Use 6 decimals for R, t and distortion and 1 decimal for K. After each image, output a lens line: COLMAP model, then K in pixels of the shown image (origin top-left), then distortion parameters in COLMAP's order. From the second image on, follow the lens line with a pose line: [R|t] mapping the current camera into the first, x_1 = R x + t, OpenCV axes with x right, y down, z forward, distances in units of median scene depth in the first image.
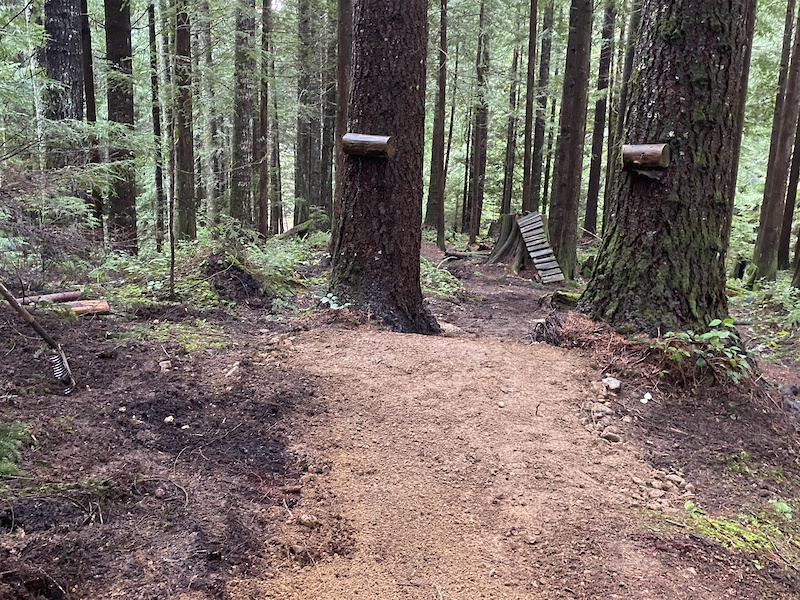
lens RADIAL K [[788.1, 0, 417.0], [0, 788.1, 311.6], [0, 0, 1]] dist [-0.000303, 0.000000]
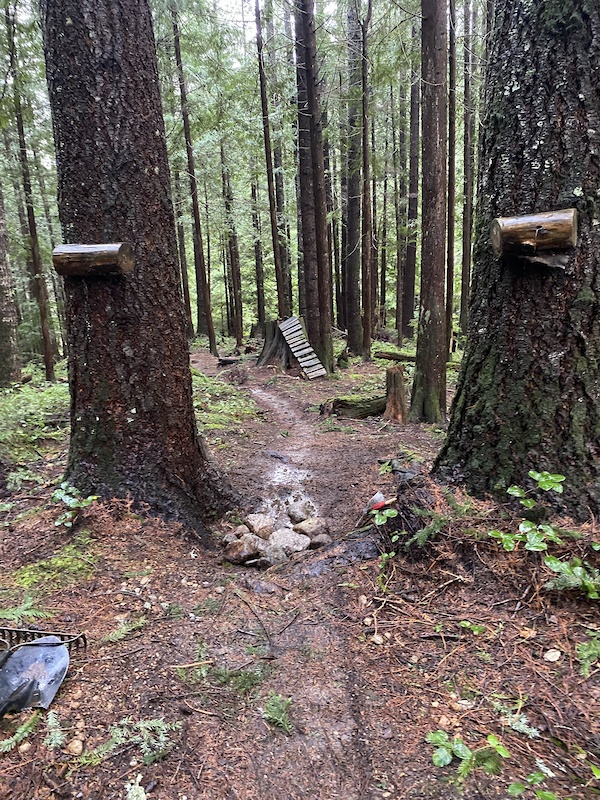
lens RADIAL K [[597.7, 0, 308.8], [0, 597.7, 404.4], [0, 0, 1]] dist [0.018571, -0.009507]
pose [[0.976333, -0.126063, 0.175734, 0.013143], [0.122303, 0.991973, 0.032112, -0.081033], [-0.178371, -0.009859, 0.983914, 0.457164]]
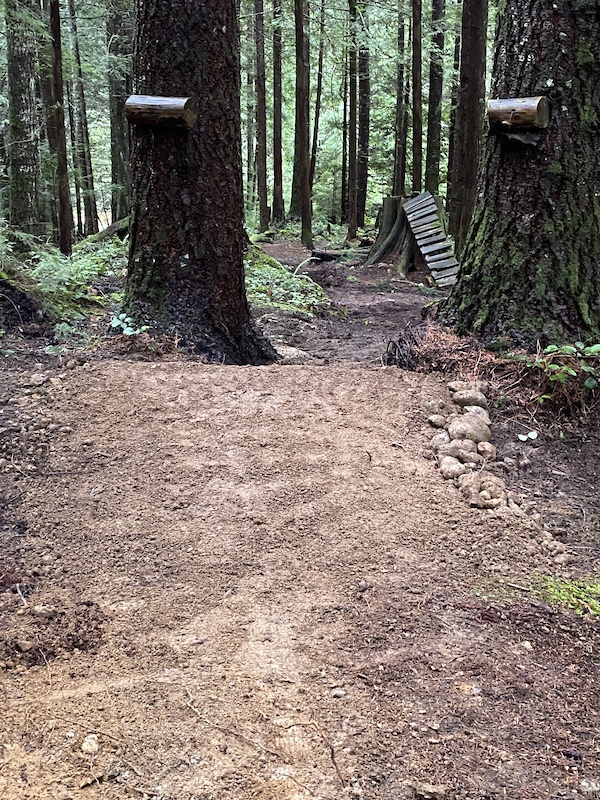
lens RADIAL K [[1041.6, 0, 334.0], [0, 1041.6, 413.5], [0, 0, 1]] dist [0.023786, 0.000000]
pose [[0.998274, -0.045726, 0.036845, 0.051657], [0.042668, 0.995889, 0.079905, 0.000983], [-0.040347, -0.078196, 0.996121, -0.010863]]
